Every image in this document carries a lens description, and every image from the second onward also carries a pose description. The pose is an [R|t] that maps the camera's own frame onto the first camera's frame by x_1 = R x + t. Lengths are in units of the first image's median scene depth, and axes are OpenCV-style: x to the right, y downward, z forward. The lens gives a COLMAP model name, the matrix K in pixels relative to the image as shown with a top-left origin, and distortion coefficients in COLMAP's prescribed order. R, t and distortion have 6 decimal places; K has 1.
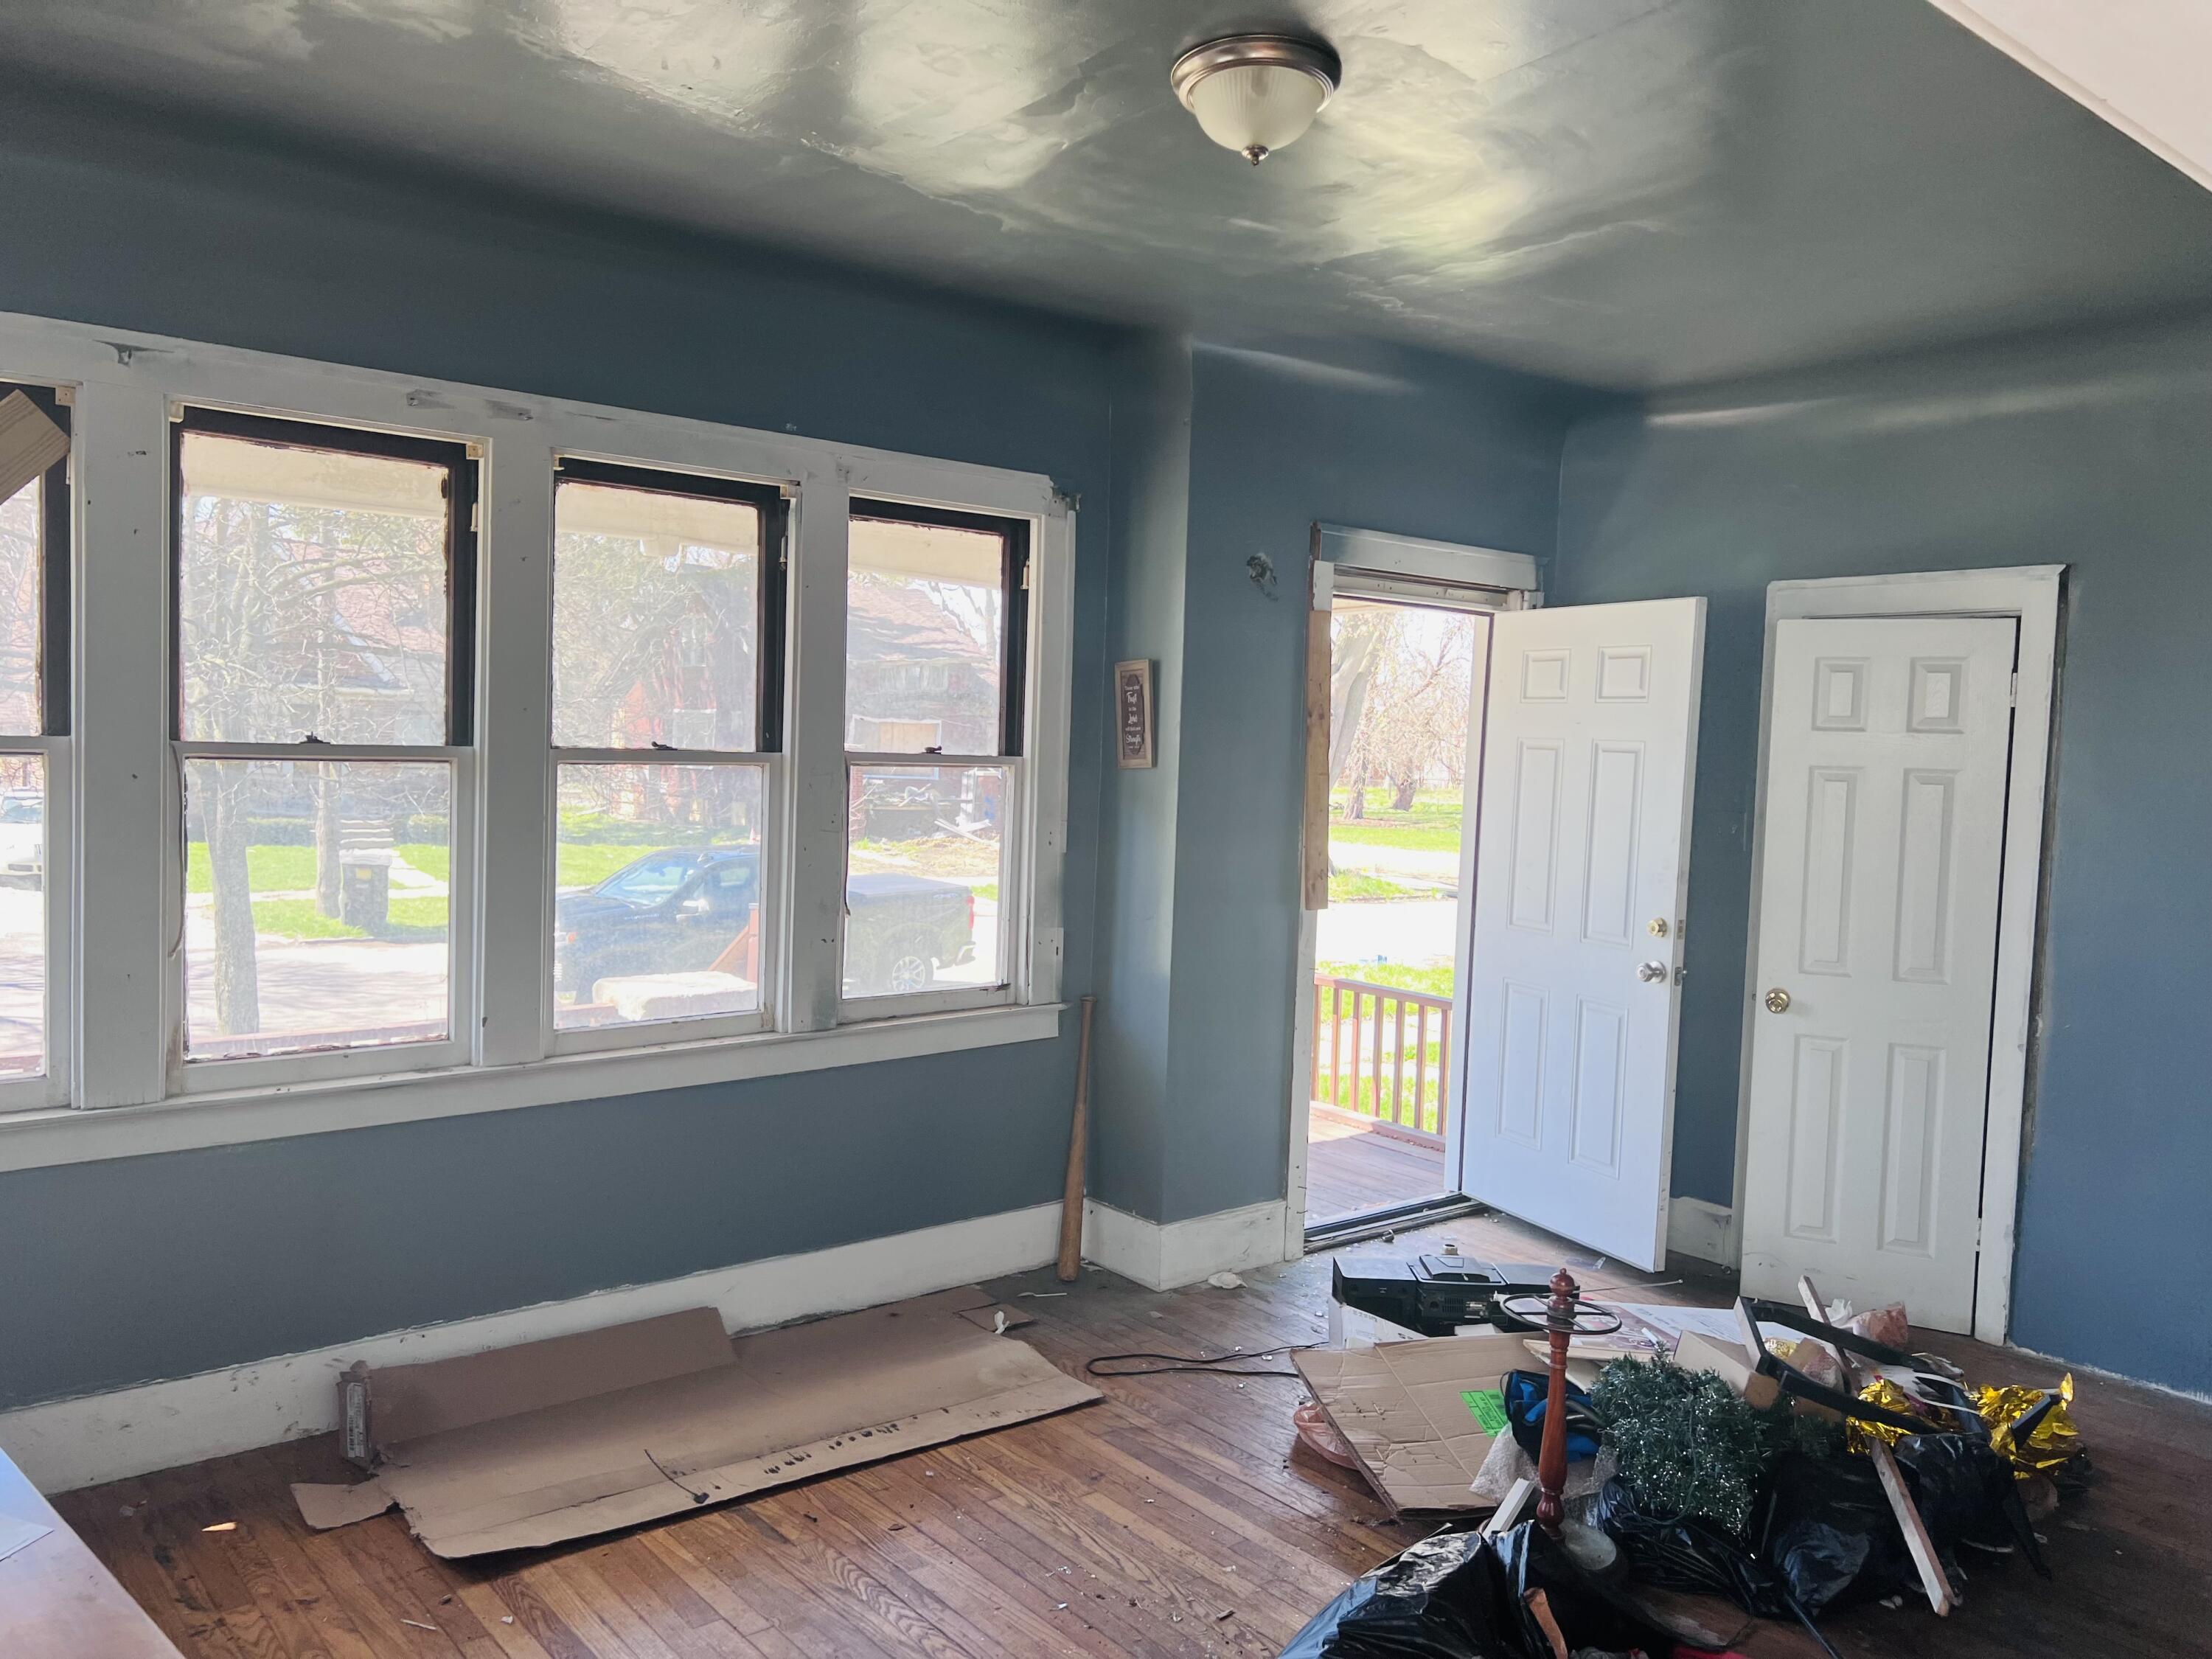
lens RADIAL K [[1673.8, 0, 1106.0], [0, 1673.8, 829.5], [0, 0, 1]] dist [0.003826, -0.003017]
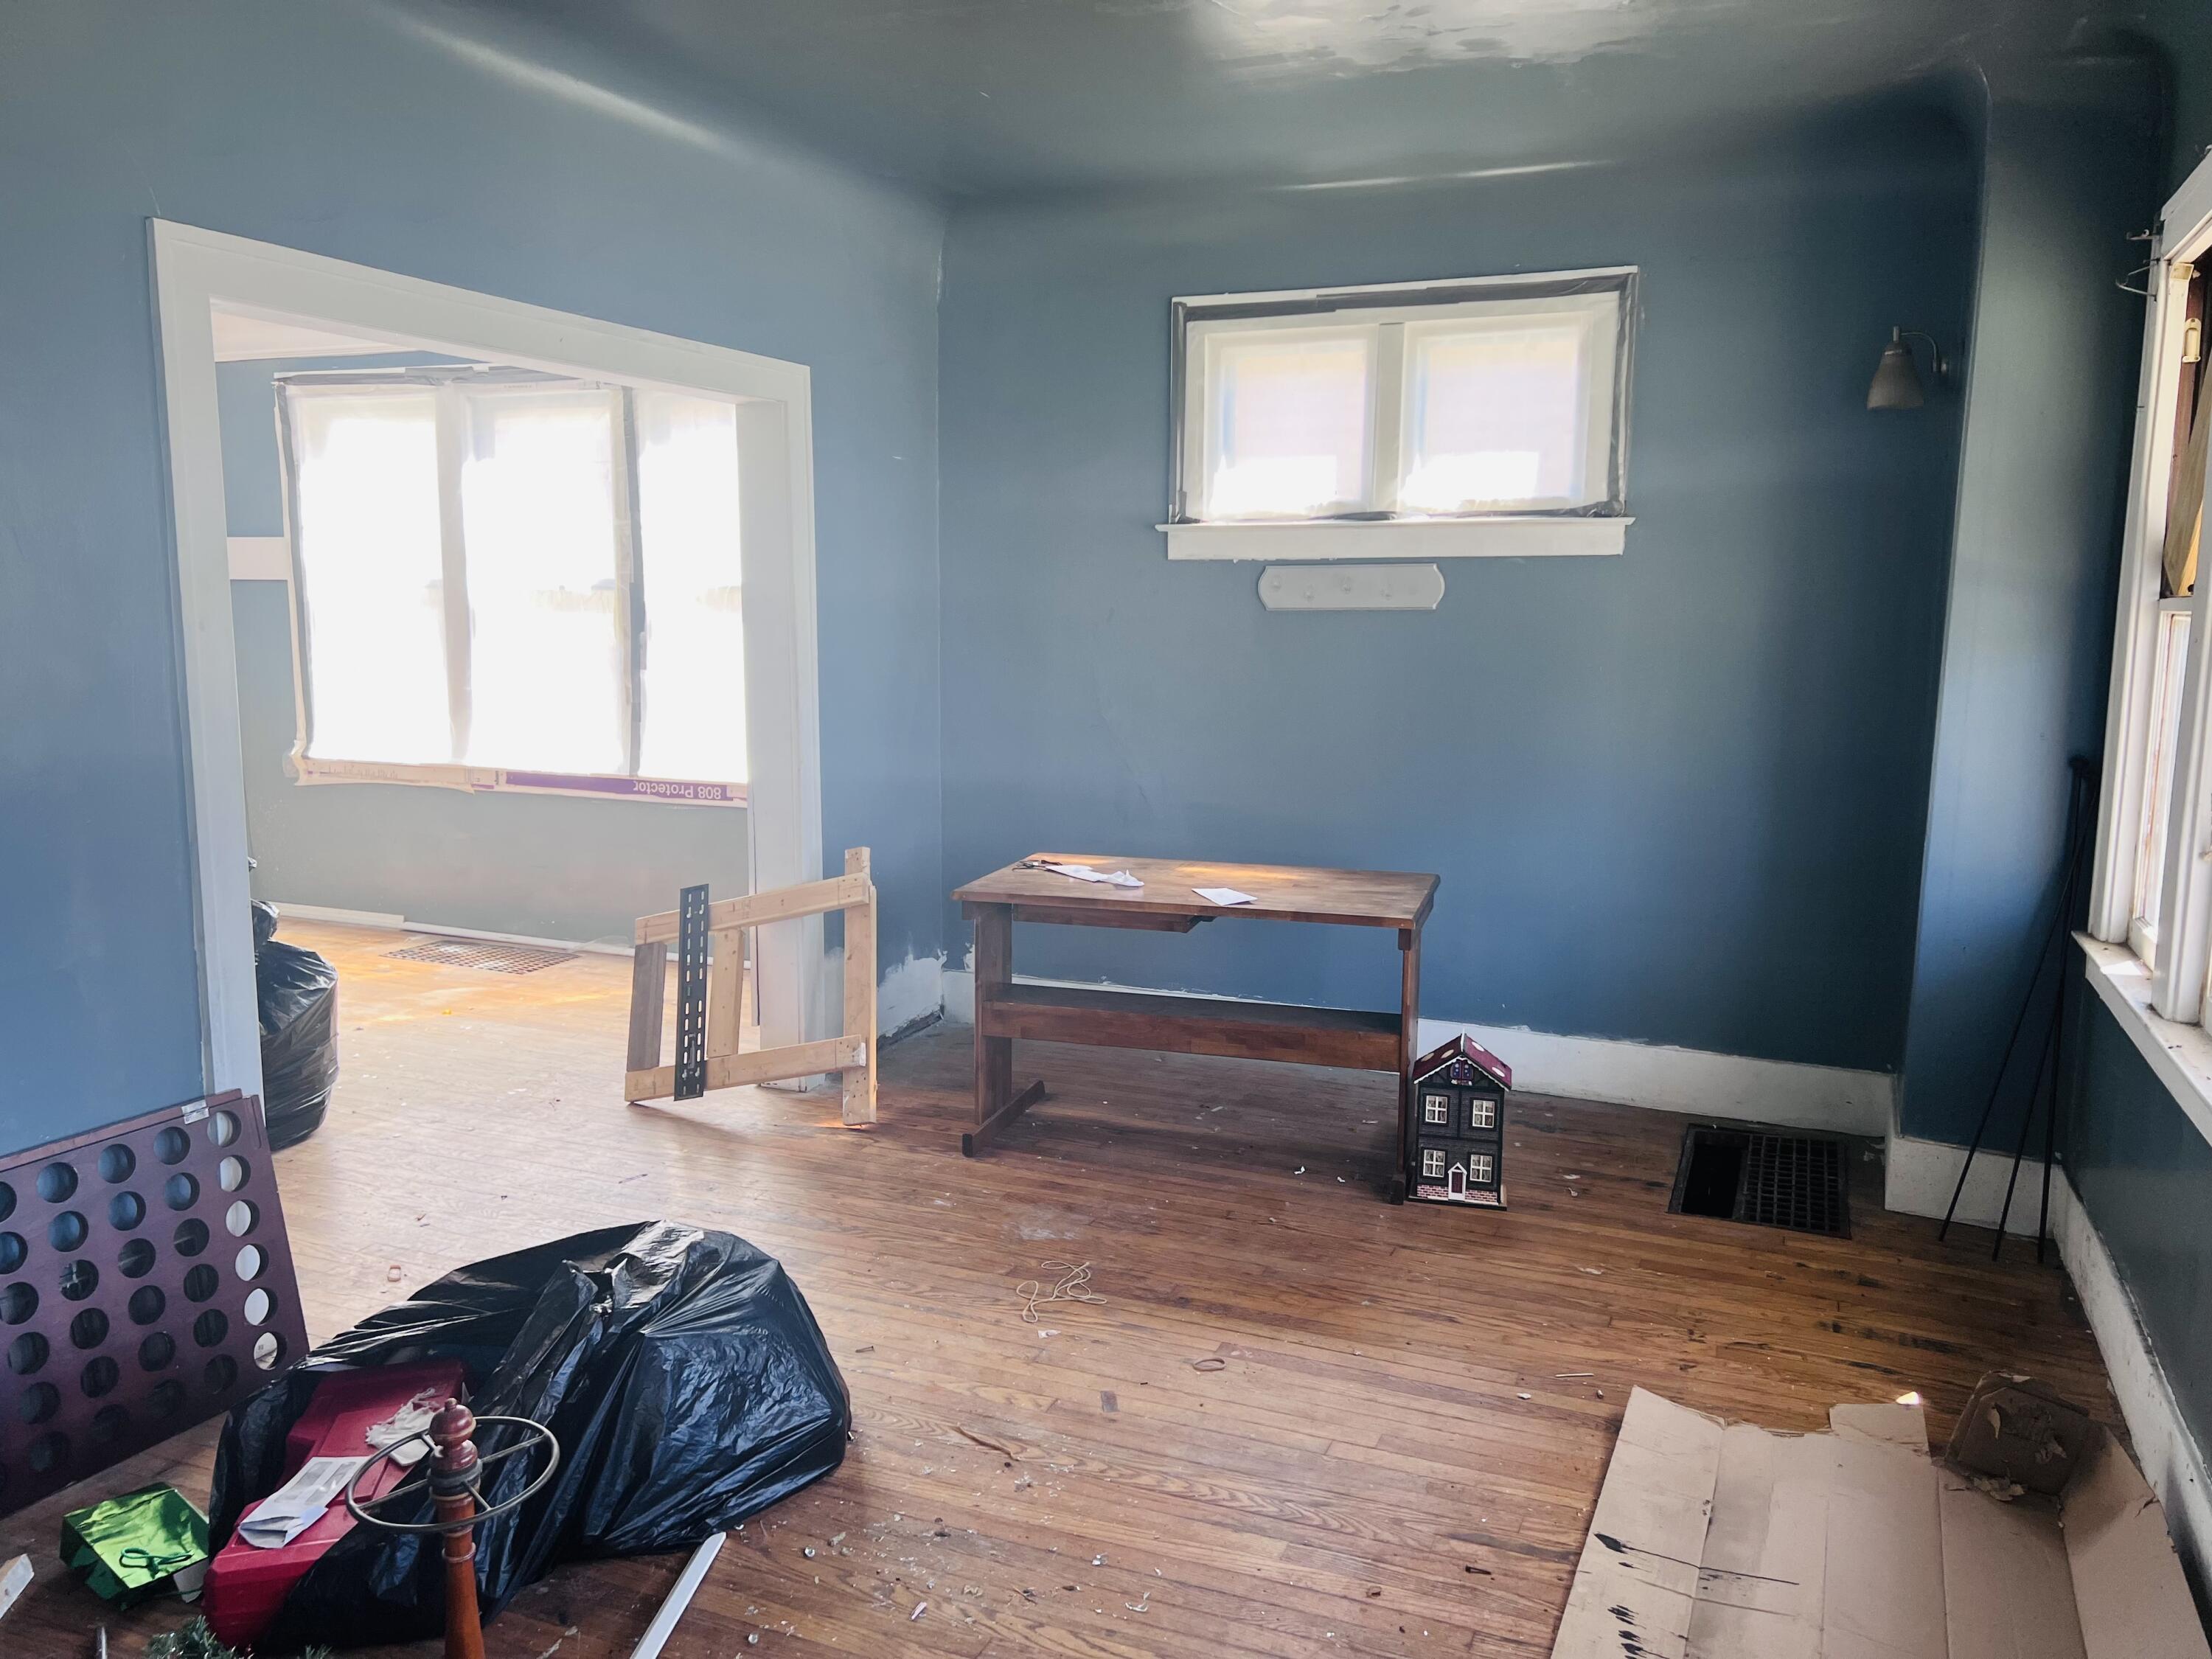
lens RADIAL K [[1673.8, 0, 1106.0], [0, 1673.8, 829.5], [0, 0, 1]] dist [0.003826, -0.003017]
pose [[-0.889079, 0.024738, -0.457084, 0.320962], [-0.061902, 0.982868, 0.173602, -0.050564], [0.453548, 0.182641, -0.872317, 1.527232]]
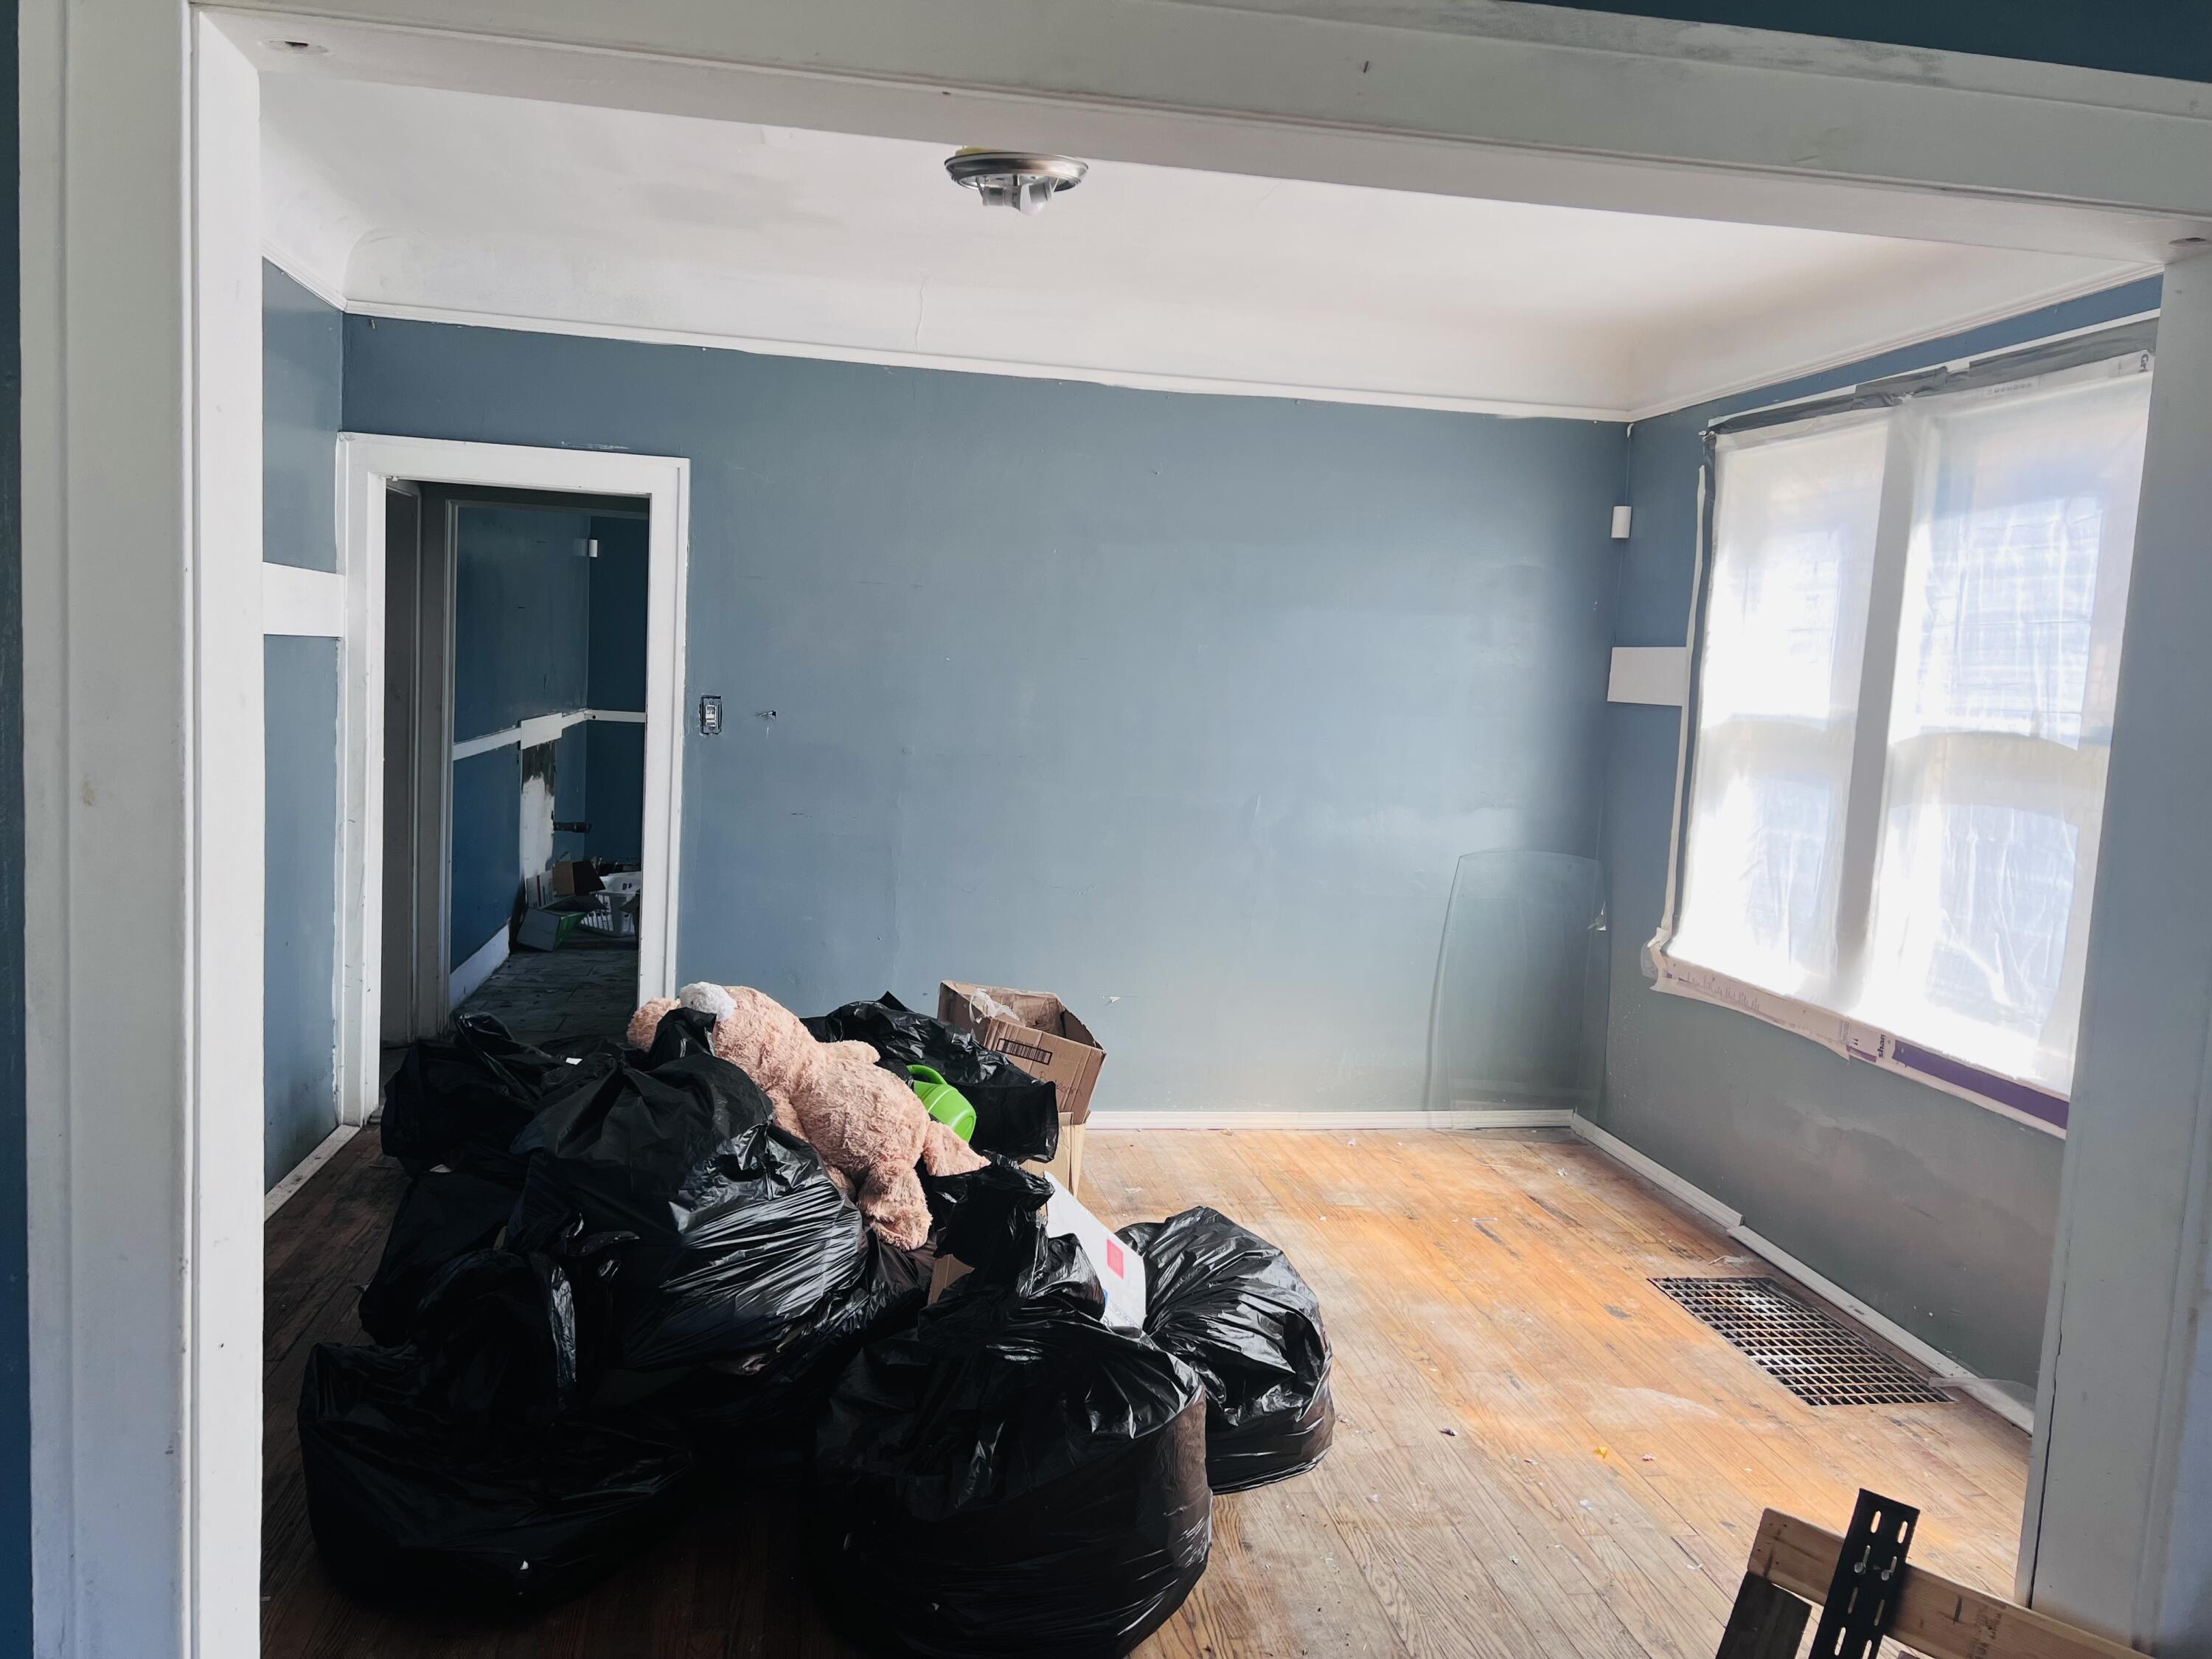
lens RADIAL K [[1662.4, 0, 1106.0], [0, 1662.4, 829.5], [0, 0, 1]] dist [0.030063, 0.001383]
pose [[-0.860102, -0.127488, 0.493934, -0.059106], [-0.053057, 0.985373, 0.161942, -0.035404], [-0.507355, 0.113080, -0.854286, 0.693258]]
